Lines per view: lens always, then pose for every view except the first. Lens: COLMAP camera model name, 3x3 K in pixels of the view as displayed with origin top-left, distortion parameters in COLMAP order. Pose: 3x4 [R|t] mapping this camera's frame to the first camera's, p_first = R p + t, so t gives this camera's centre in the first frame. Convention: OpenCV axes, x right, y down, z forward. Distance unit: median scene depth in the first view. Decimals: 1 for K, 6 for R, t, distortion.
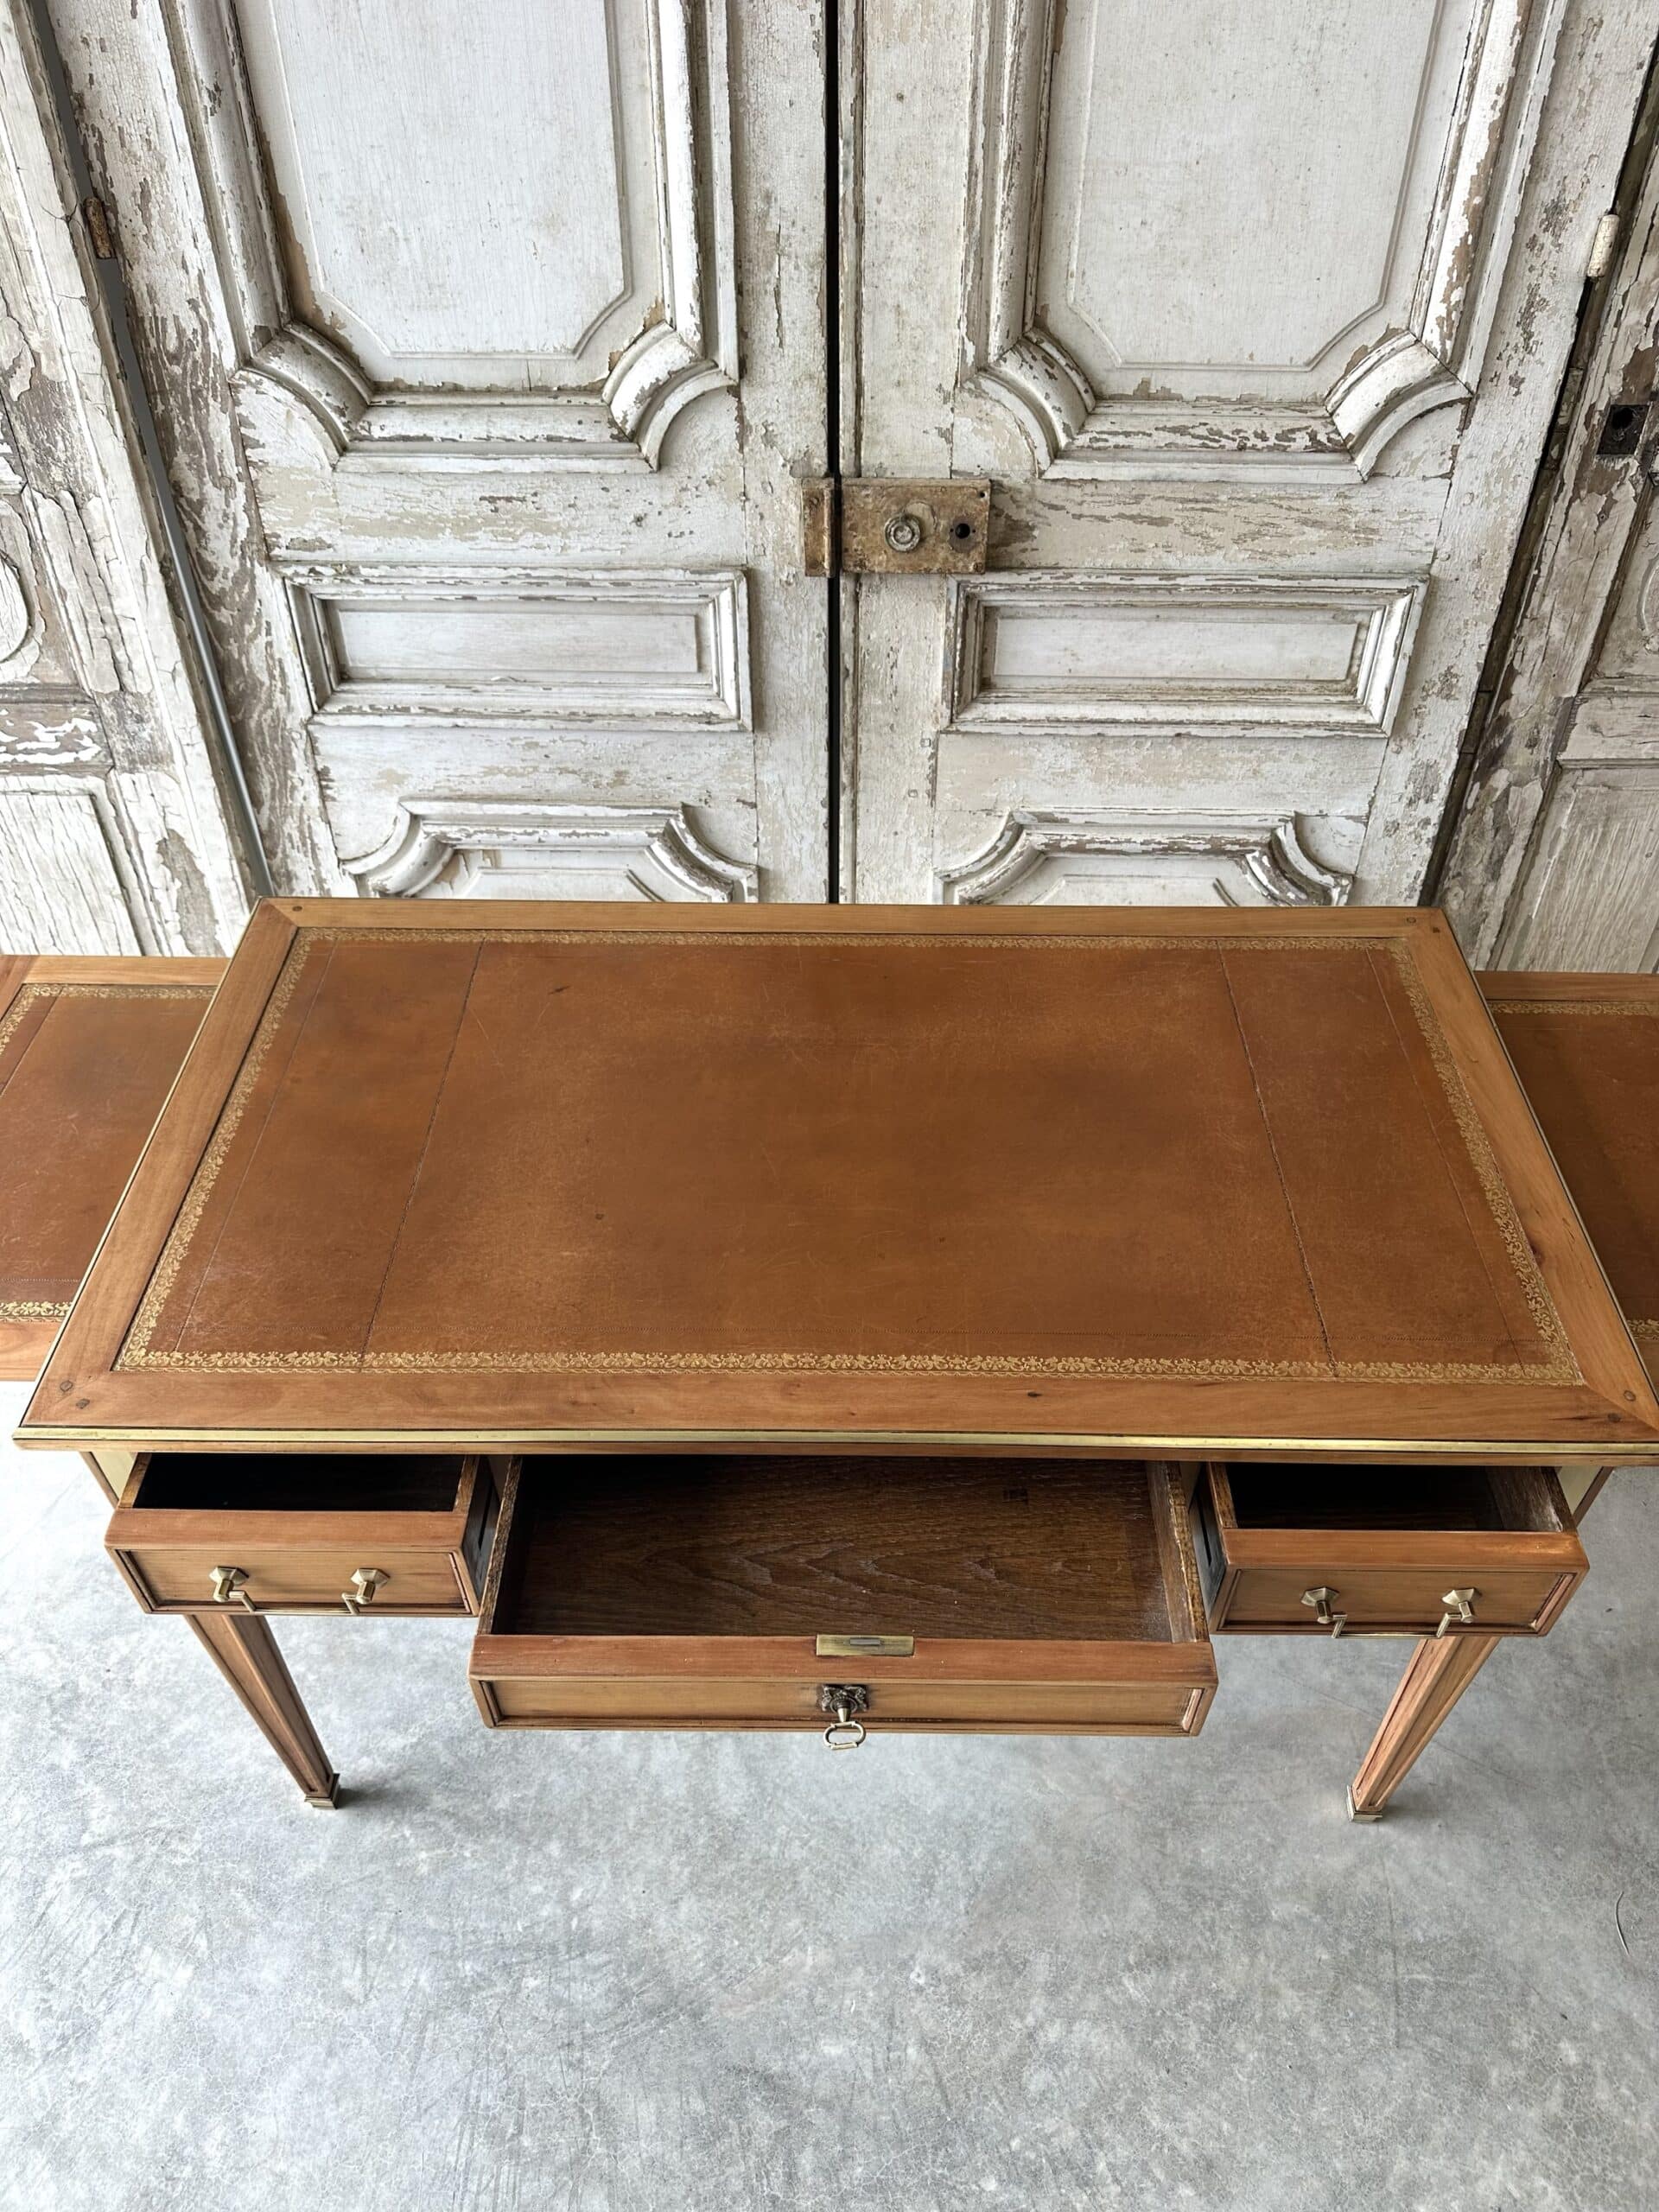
lens RADIAL K [[1554.9, 0, 842.8], [0, 1554.9, 1102.1], [0, 0, 1]] dist [0.004525, -0.018594]
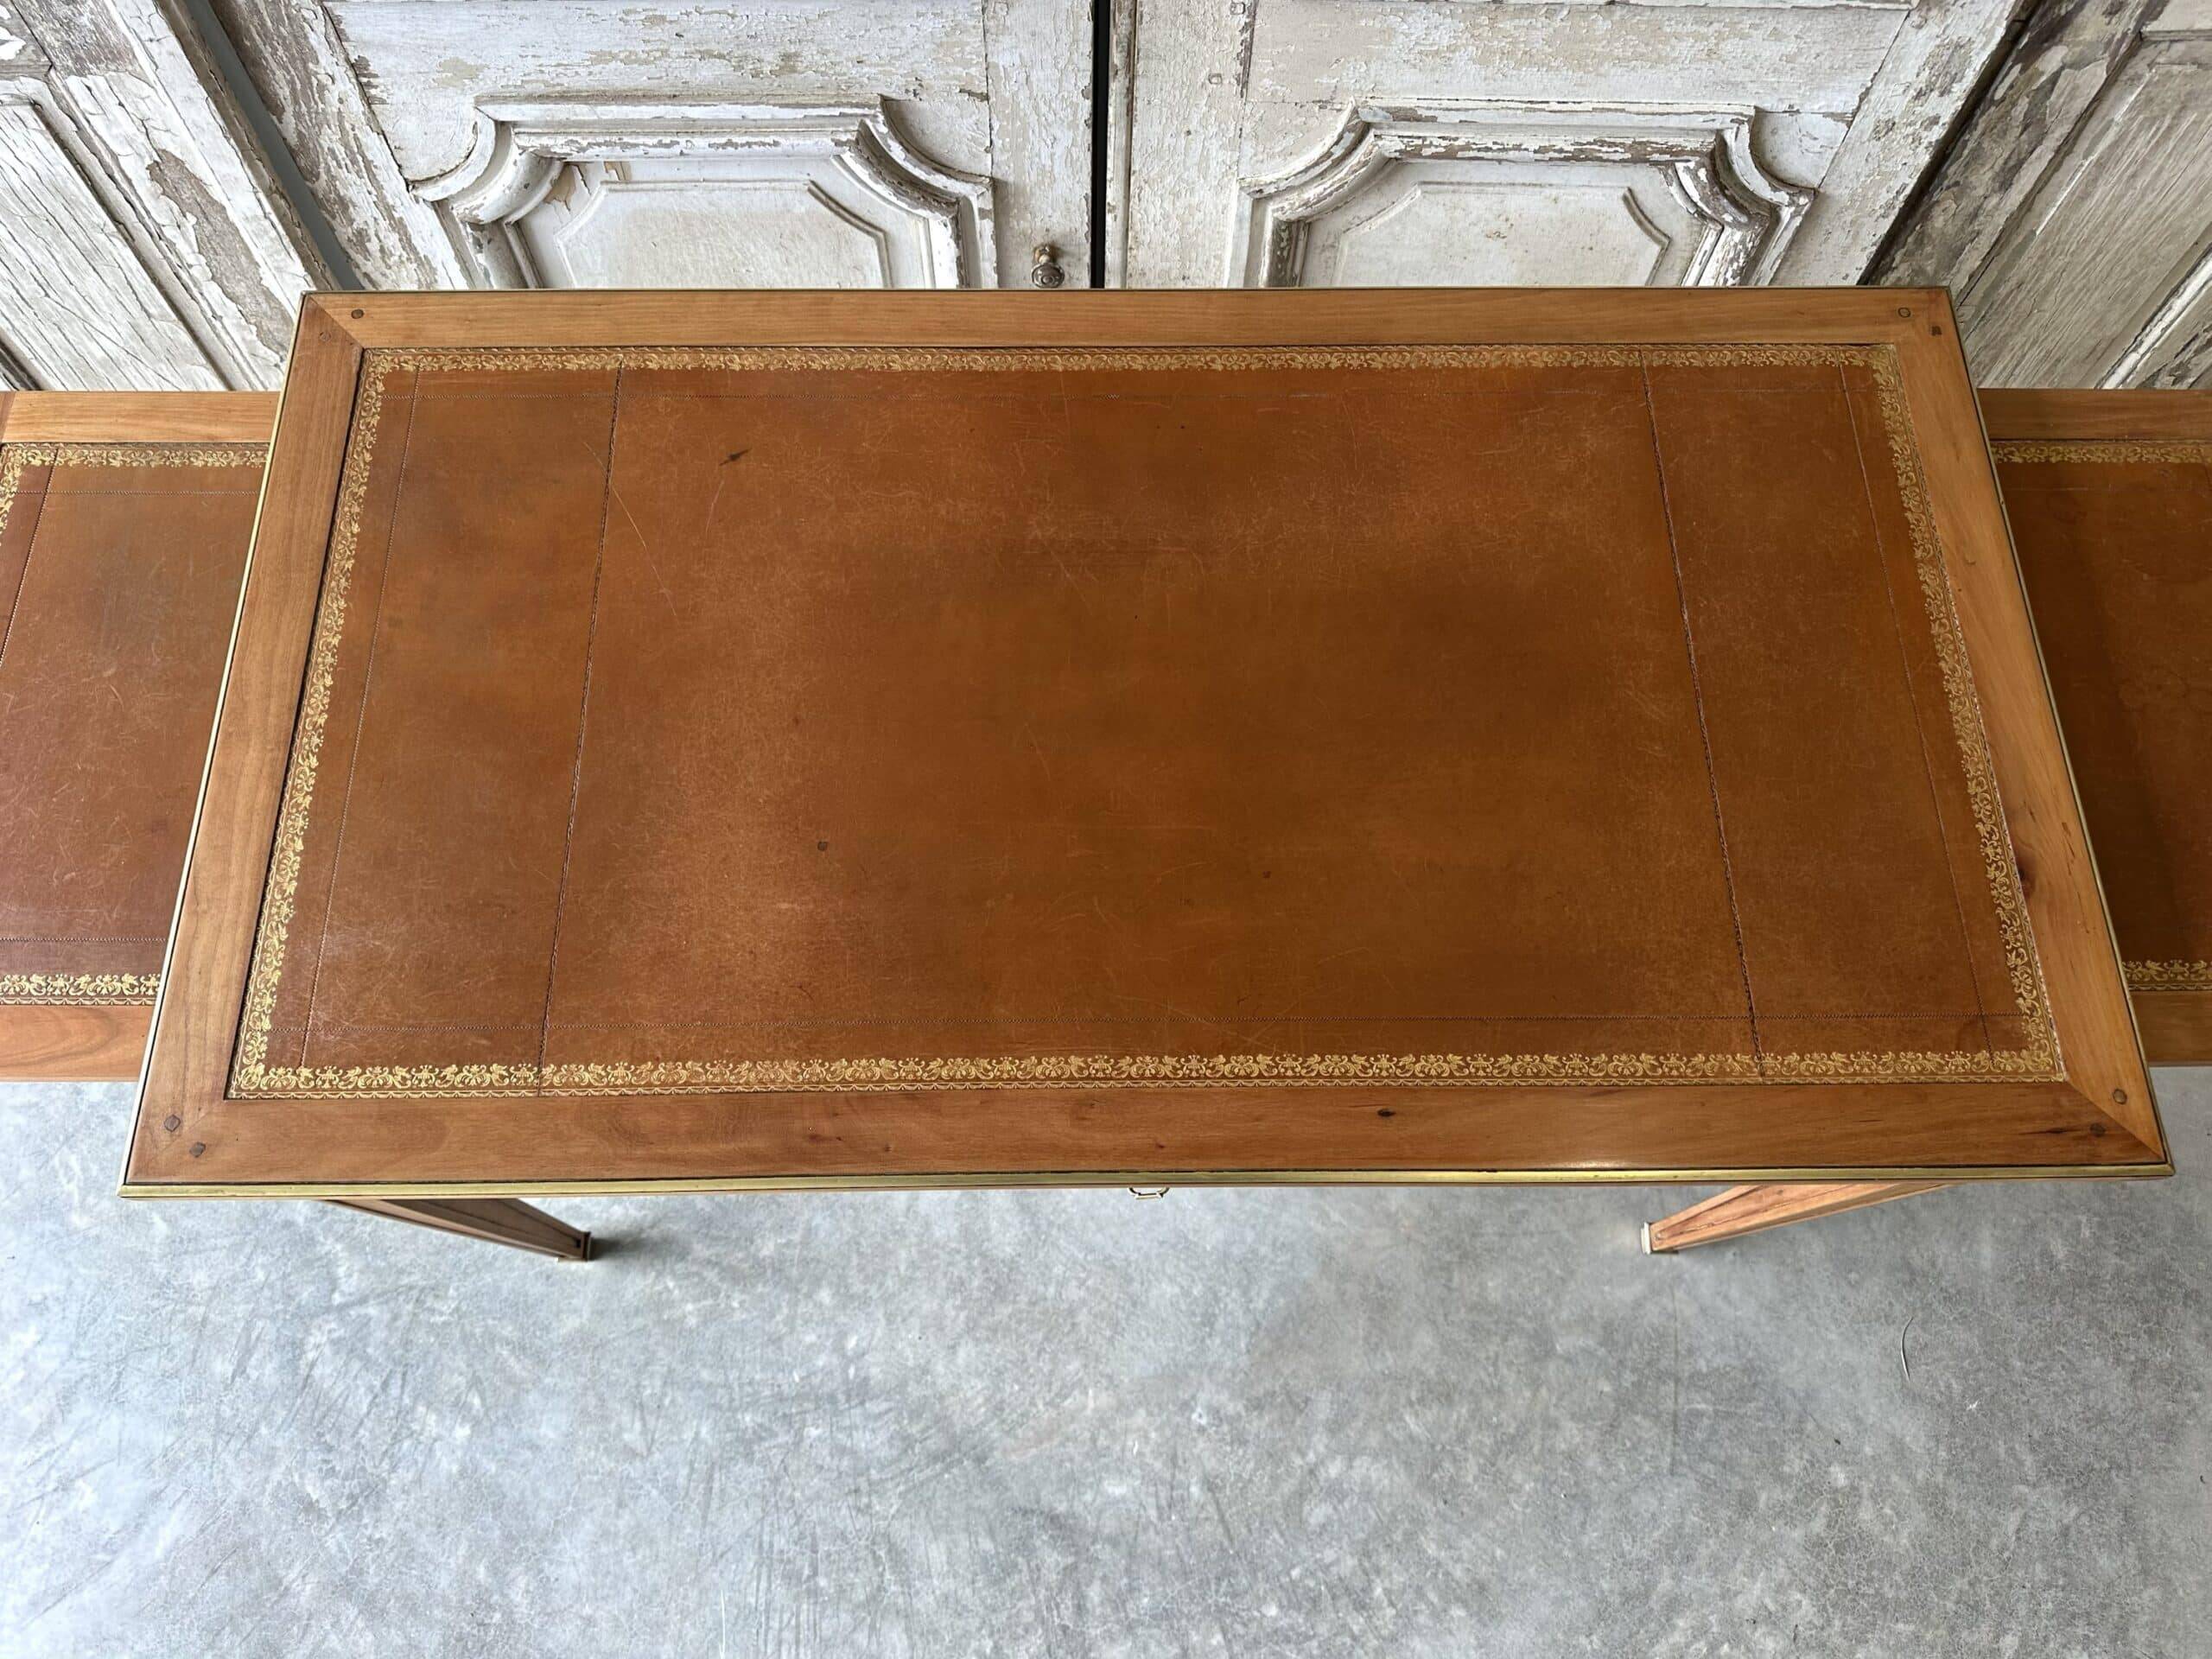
lens RADIAL K [[1572.7, 0, 1089.6], [0, 1572.7, 810.8], [0, 0, 1]] dist [0.010275, -0.017954]
pose [[0.999771, -0.018322, 0.011092, -0.027372], [0.012032, 0.908900, 0.416840, -0.222215], [-0.017719, -0.416611, 0.908912, 0.248275]]
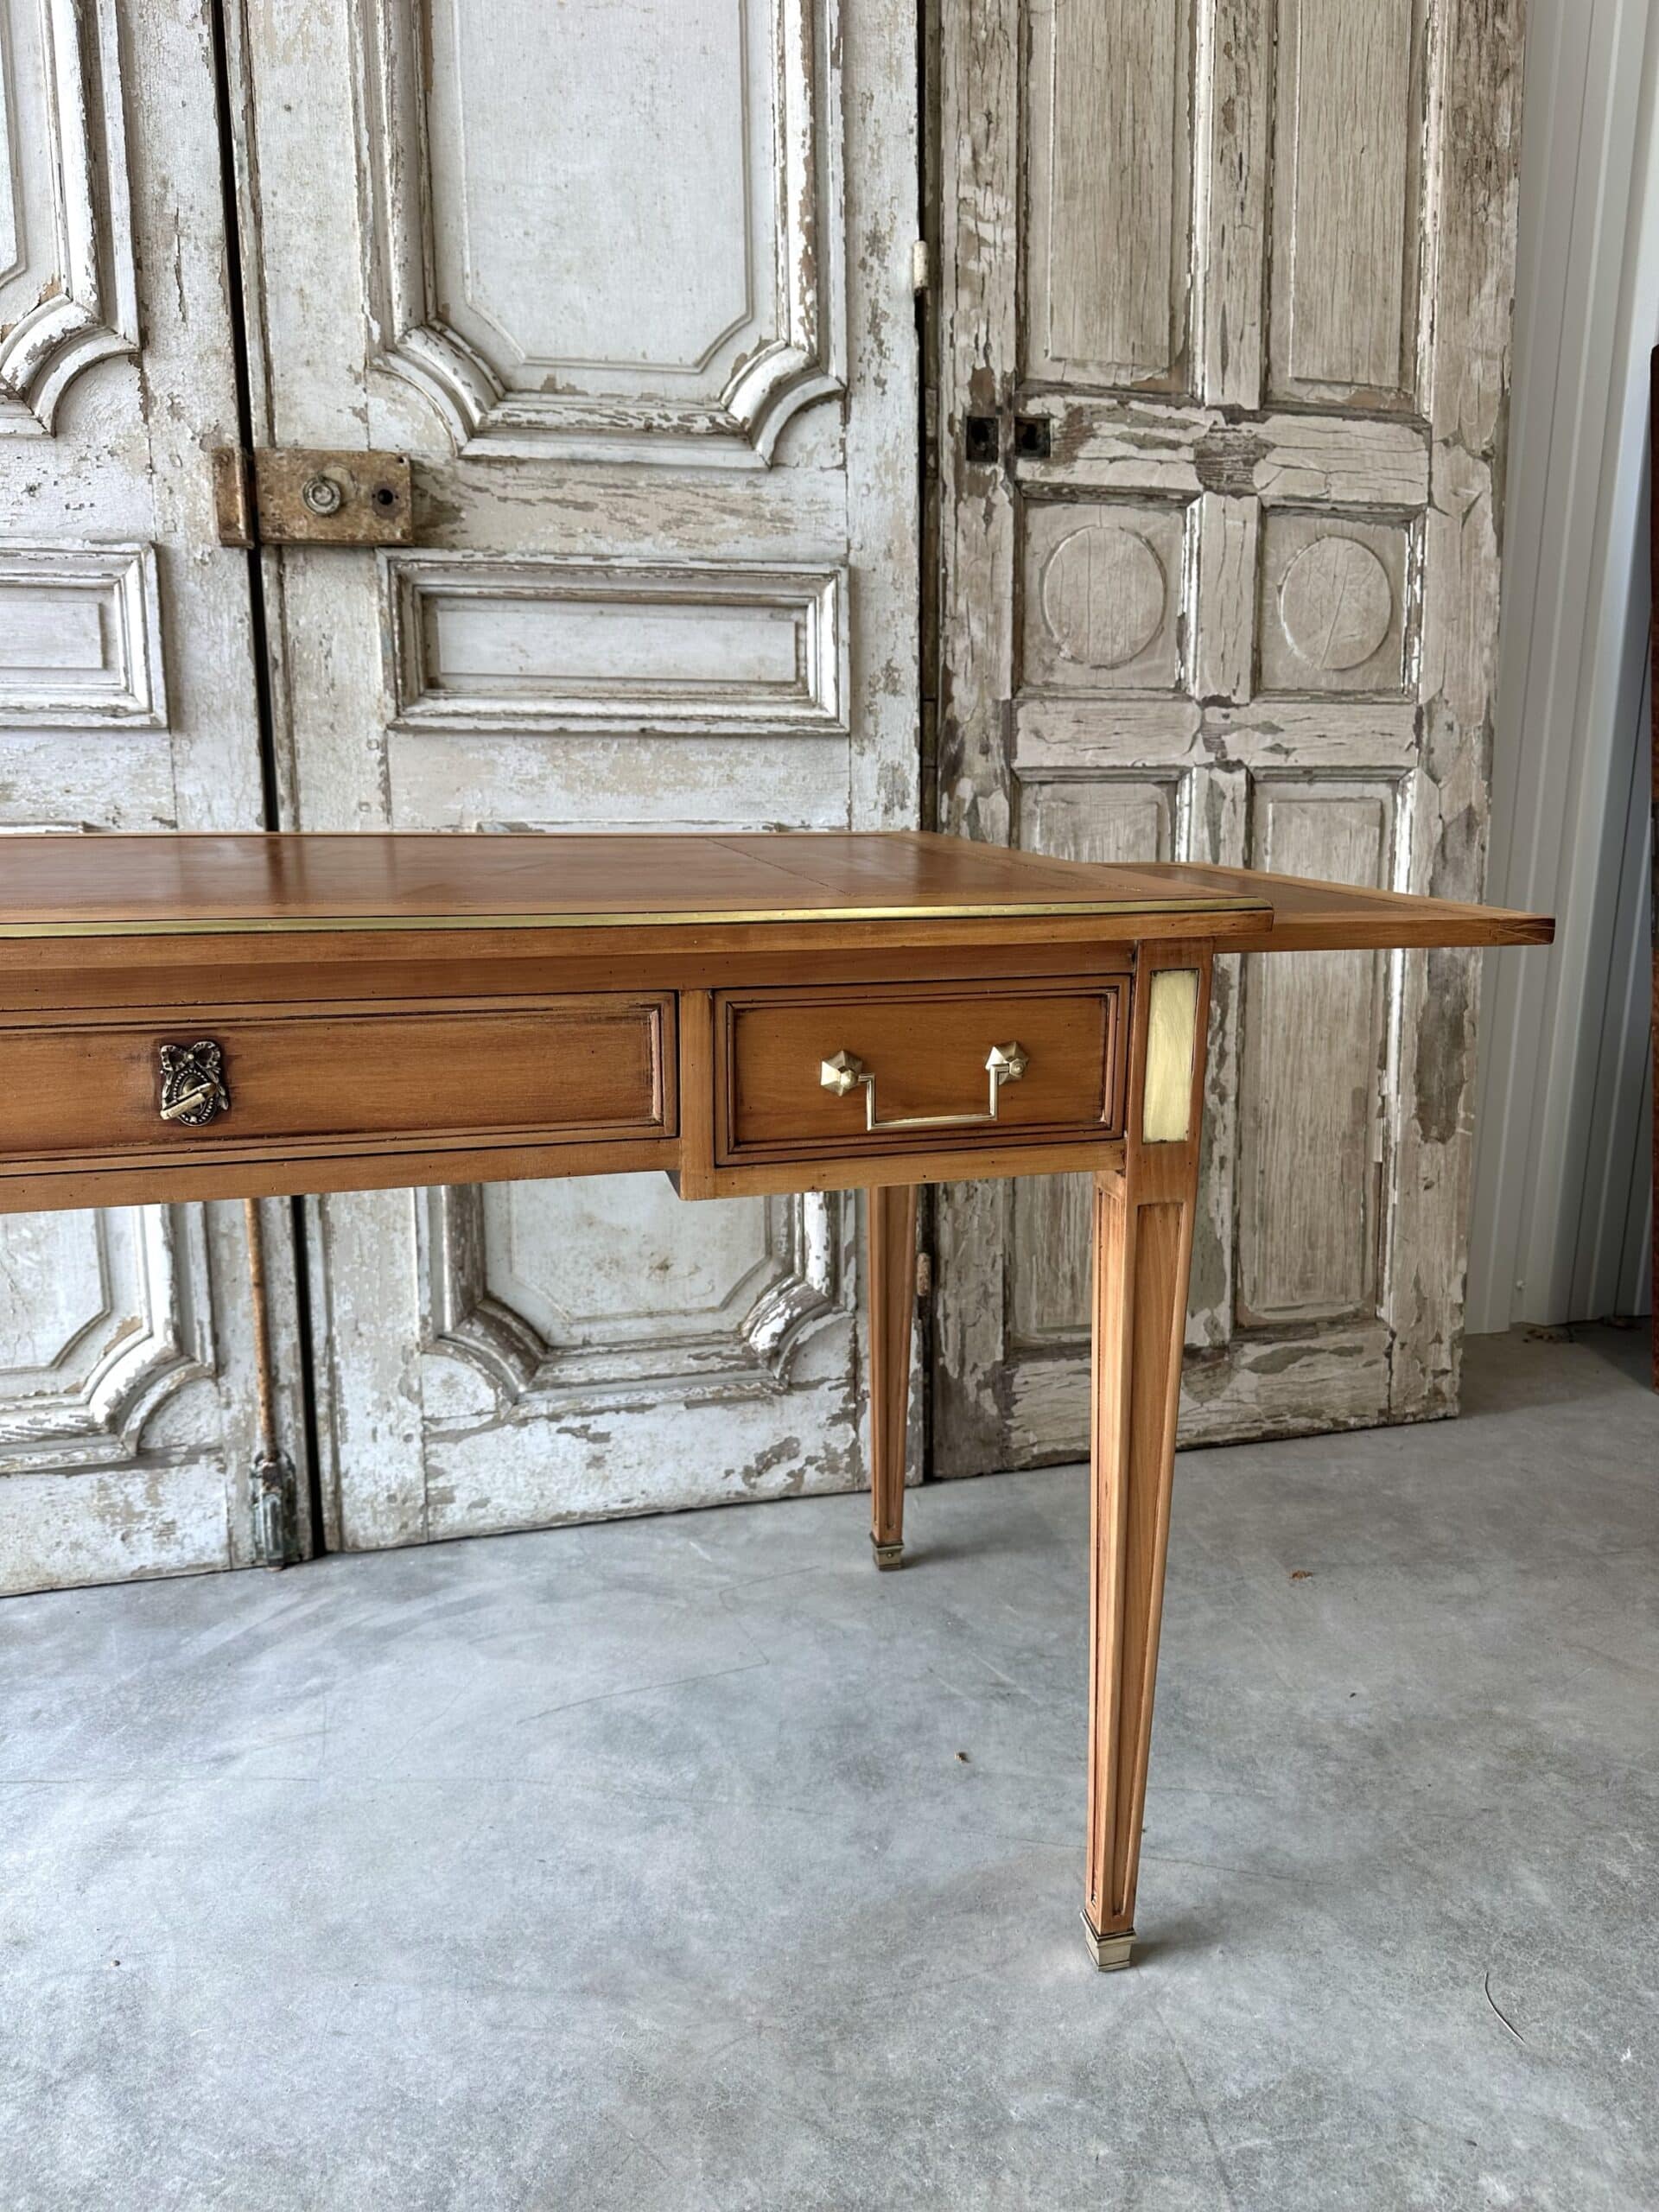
lens RADIAL K [[1554.9, 0, 835.6], [0, 1554.9, 1093.3], [0, 0, 1]] dist [0.004525, -0.018594]
pose [[0.964317, -0.055656, 0.258834, 0.075849], [0.179292, 0.856631, -0.483775, 0.487302], [-0.194800, 0.512919, 0.836042, 0.304995]]
